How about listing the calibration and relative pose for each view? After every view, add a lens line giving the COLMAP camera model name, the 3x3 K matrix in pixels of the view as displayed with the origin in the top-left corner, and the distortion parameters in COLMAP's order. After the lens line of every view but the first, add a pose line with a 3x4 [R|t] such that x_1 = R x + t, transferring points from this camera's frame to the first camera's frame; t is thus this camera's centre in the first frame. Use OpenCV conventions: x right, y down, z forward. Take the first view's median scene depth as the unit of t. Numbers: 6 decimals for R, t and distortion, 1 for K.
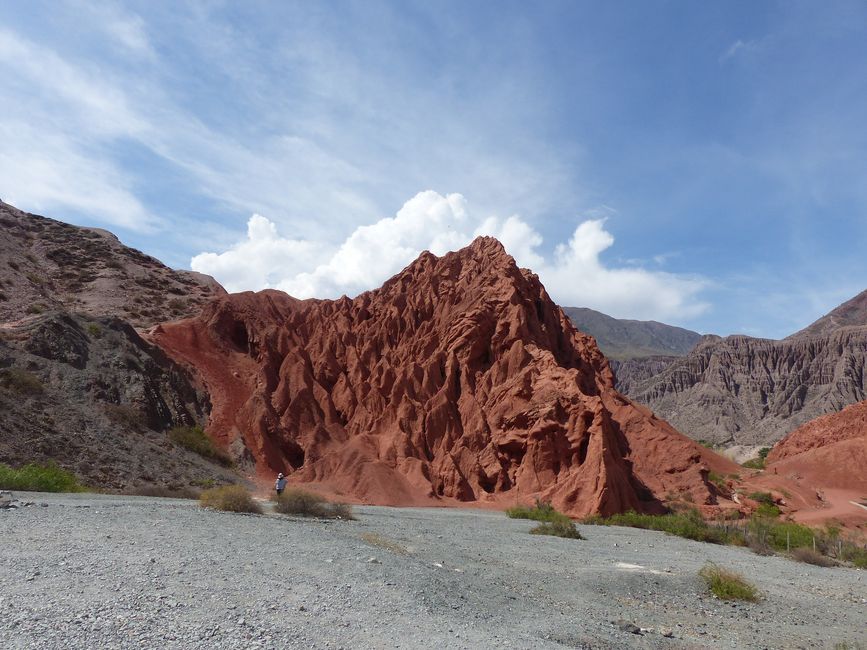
lens RADIAL K [[666.2, 0, 434.6], [0, 666.2, 321.7], [0, 0, 1]] dist [0.003182, 0.007803]
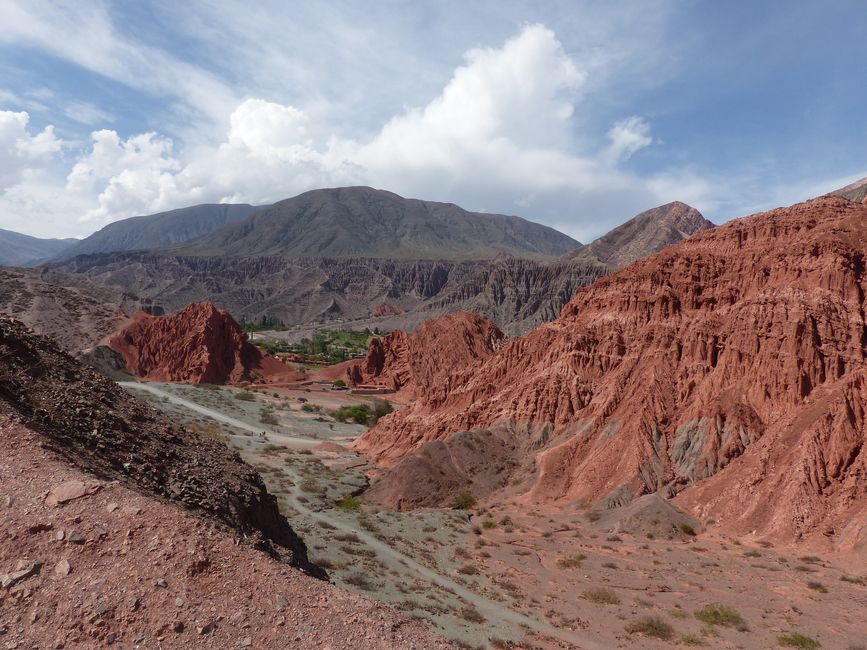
lens RADIAL K [[666.2, 0, 432.4], [0, 666.2, 328.5], [0, 0, 1]] dist [0.003182, 0.007803]
pose [[0.984804, 0.012290, 0.173233, 0.071701], [-0.044475, 0.982077, 0.183160, -0.078372], [-0.167877, -0.188081, 0.967700, -0.285622]]
